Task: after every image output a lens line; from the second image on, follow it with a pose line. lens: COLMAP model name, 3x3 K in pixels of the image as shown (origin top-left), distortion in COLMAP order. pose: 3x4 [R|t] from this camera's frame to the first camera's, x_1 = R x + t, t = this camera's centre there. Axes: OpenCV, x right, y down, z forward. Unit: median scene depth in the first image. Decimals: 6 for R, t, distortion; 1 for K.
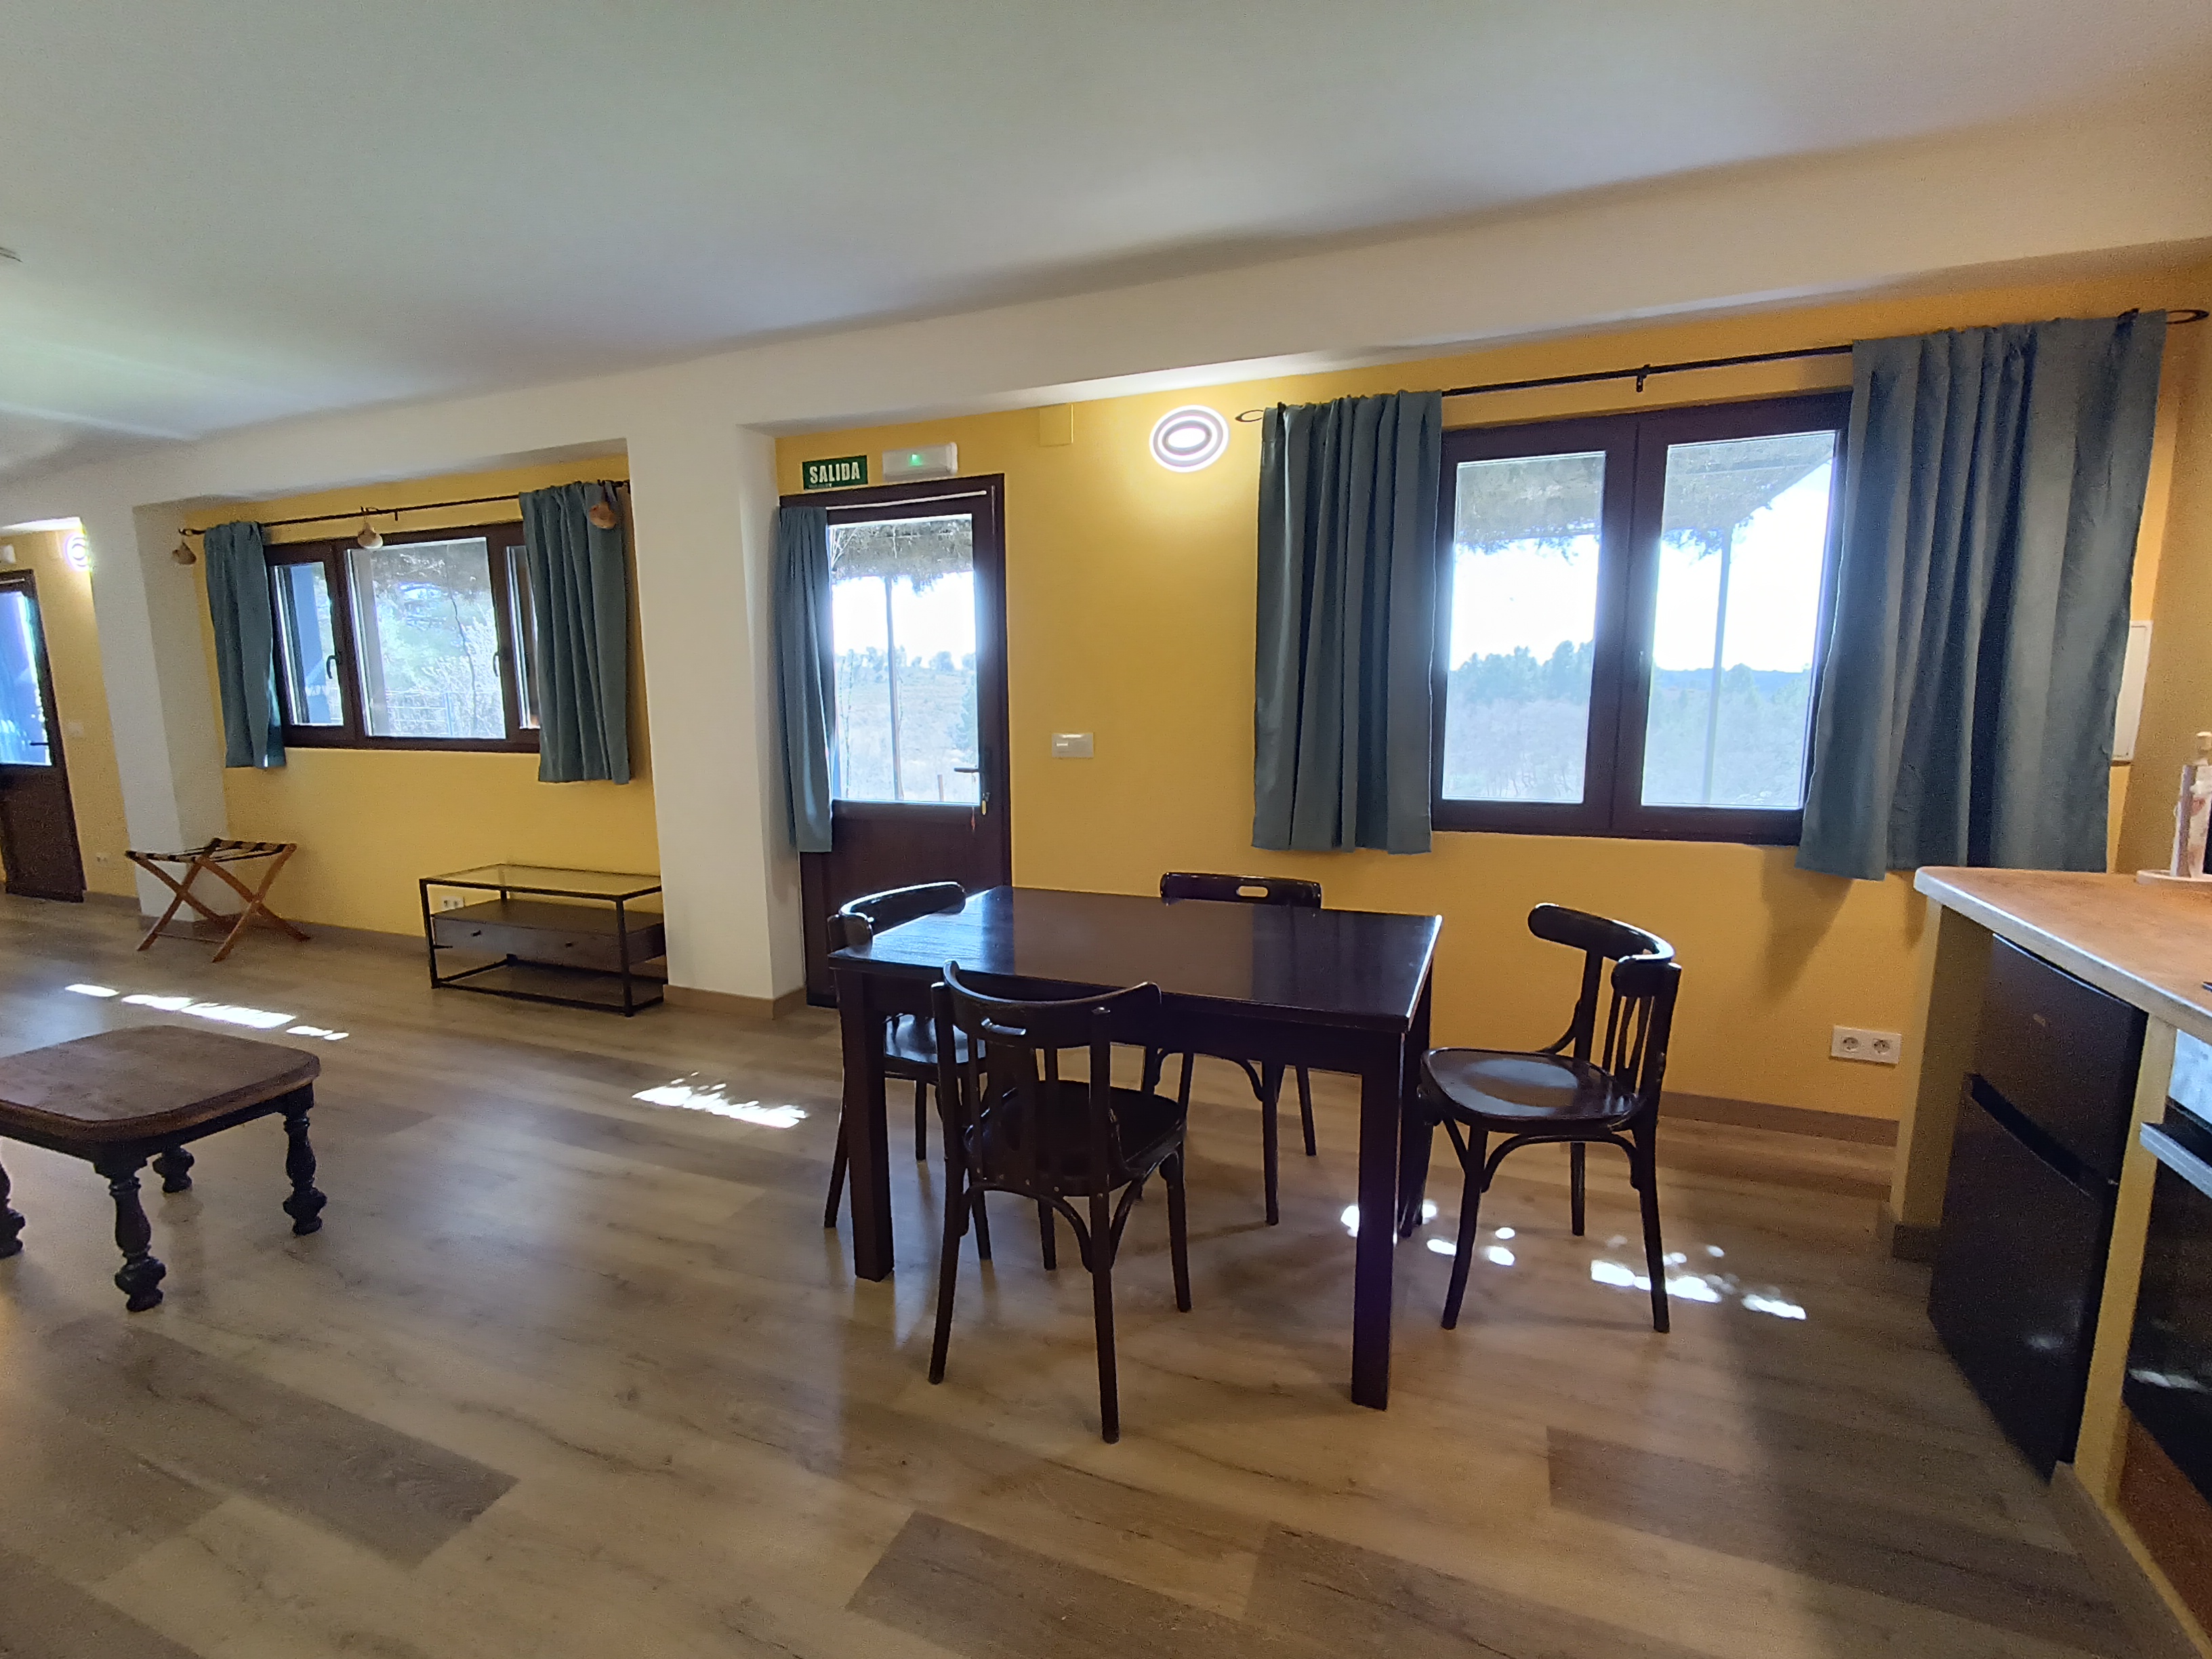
lens RADIAL K [[1011.1, 0, 1098.9], [0, 1011.1, 842.4], [0, 0, 1]] dist [0.000975, 0.000871]
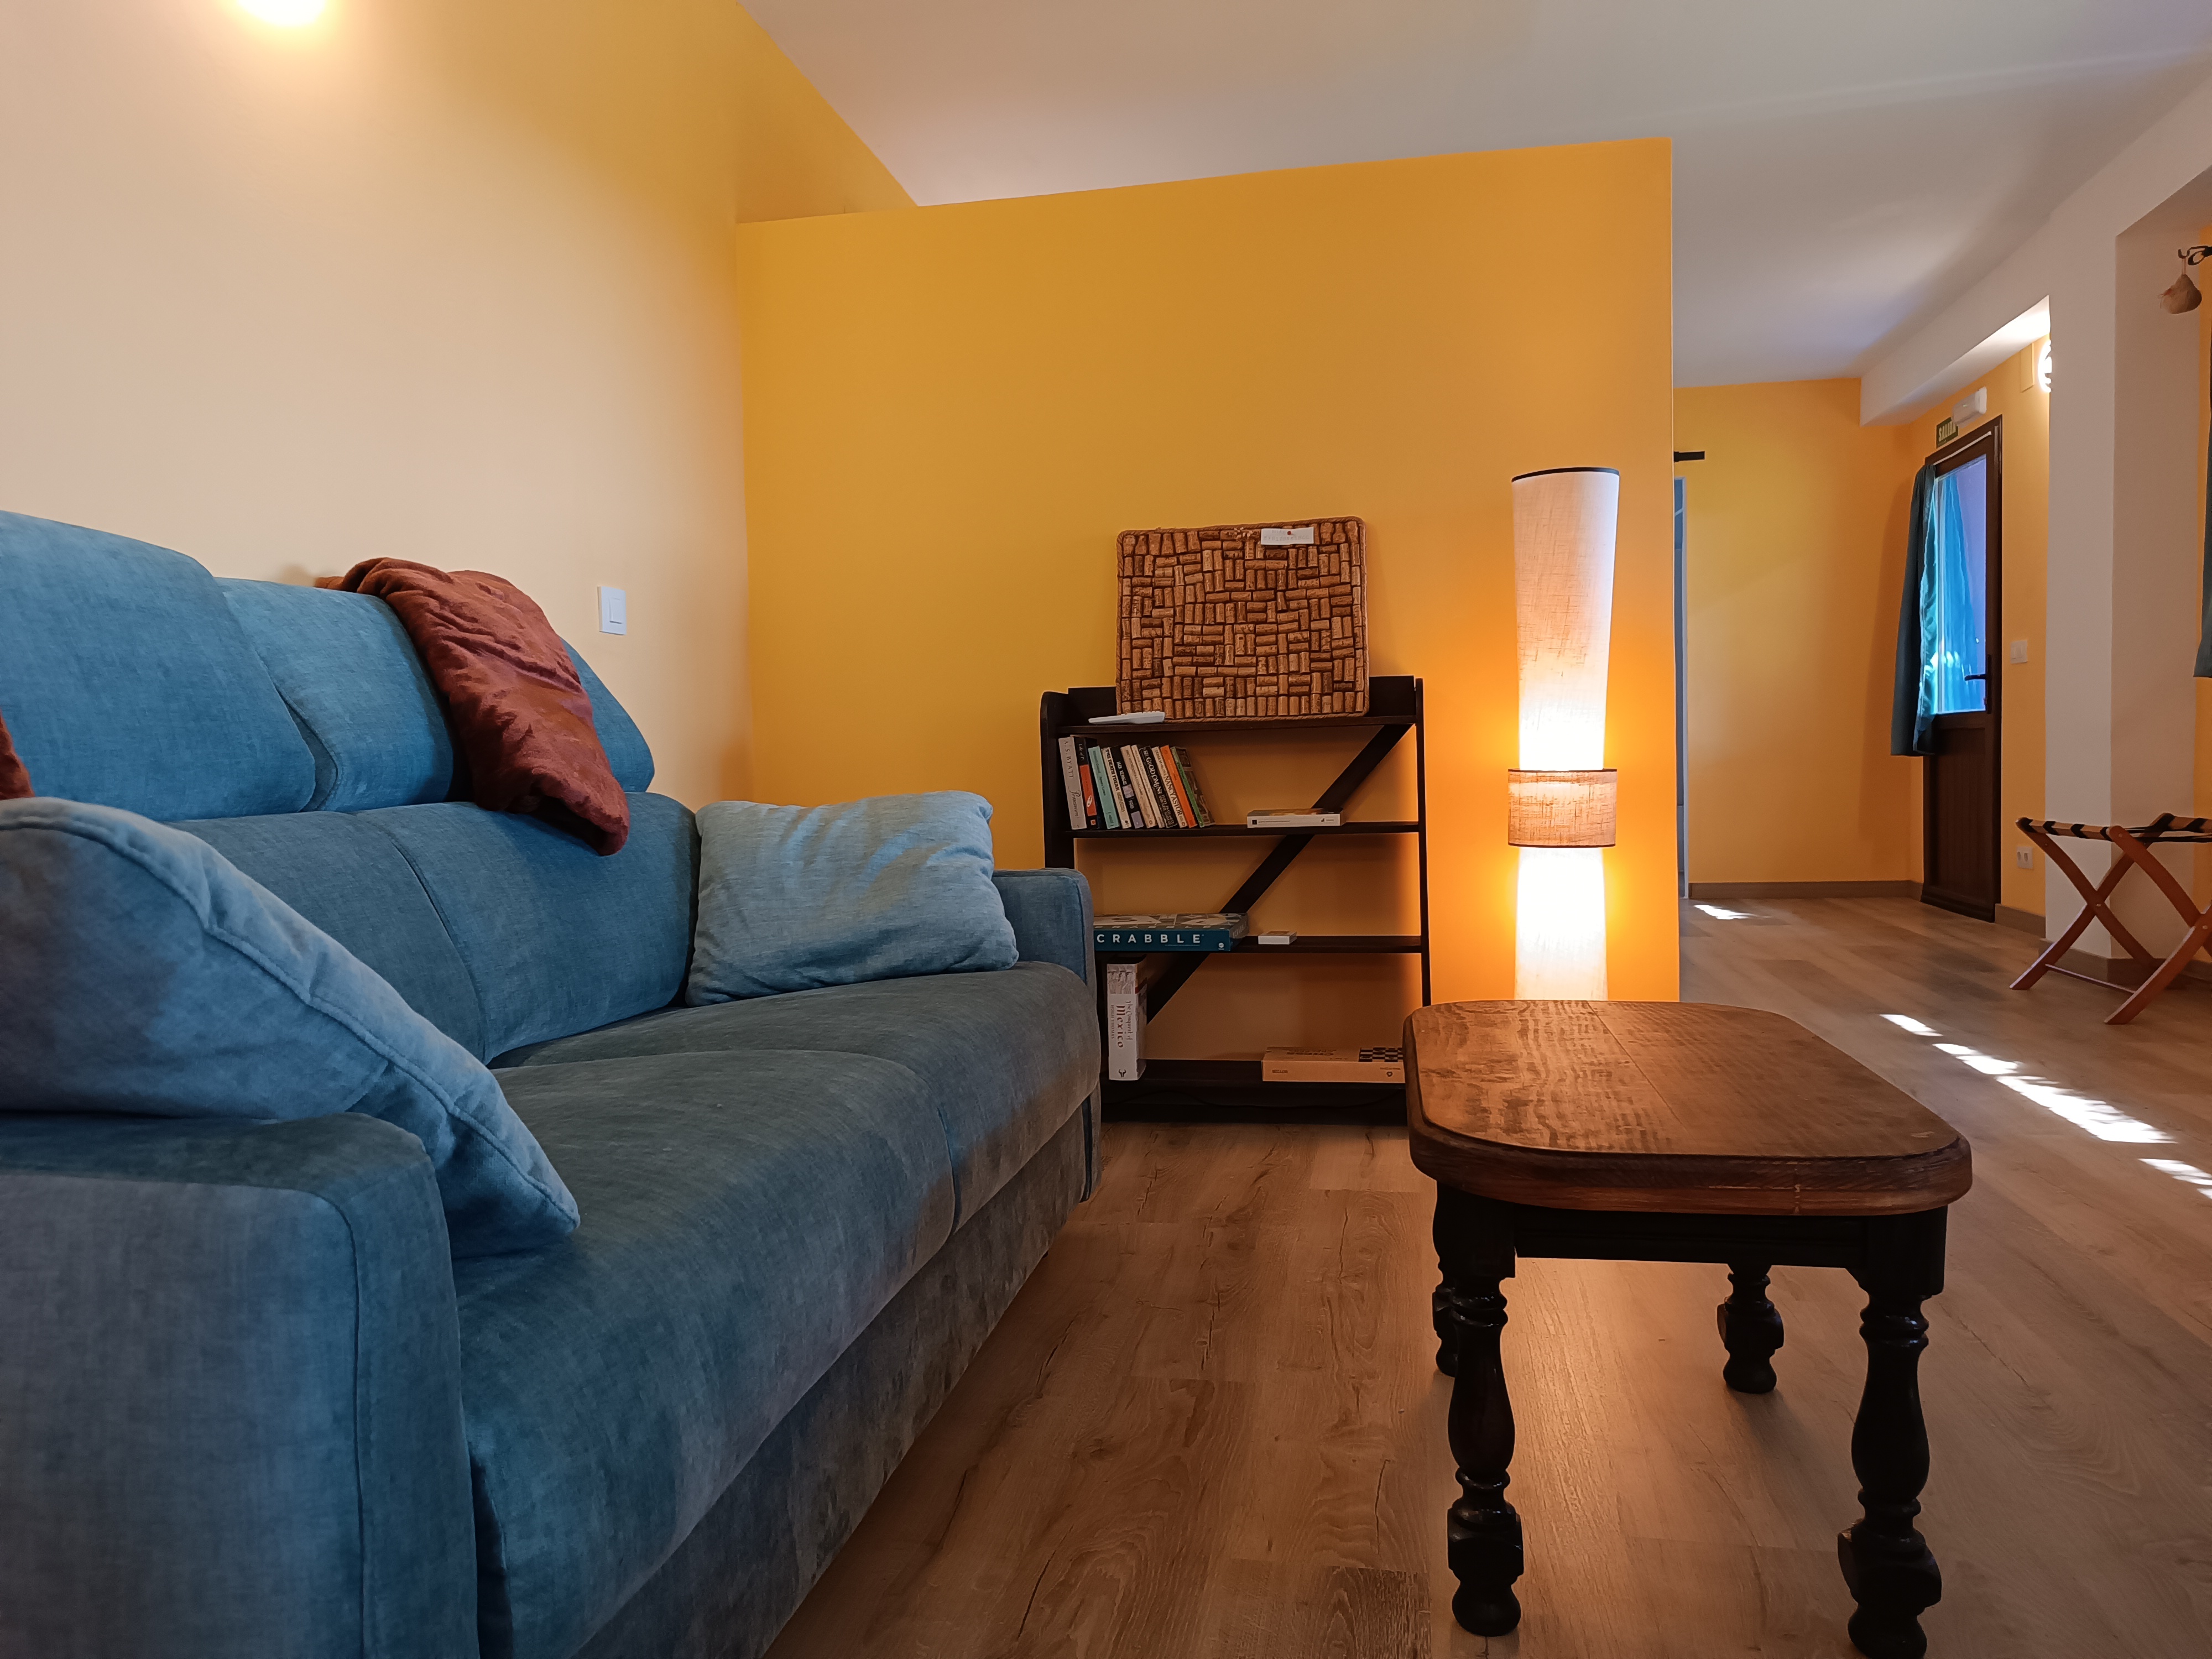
lens RADIAL K [[1567.1, 0, 1106.0], [0, 1567.1, 829.5], [0, 0, 1]] dist [0.010403, -0.000884]
pose [[0.197799, 0.048647, -0.979035, -0.161635], [-0.132334, 0.990950, 0.022503, 0.065954], [0.971269, 0.125108, 0.202447, 0.292675]]
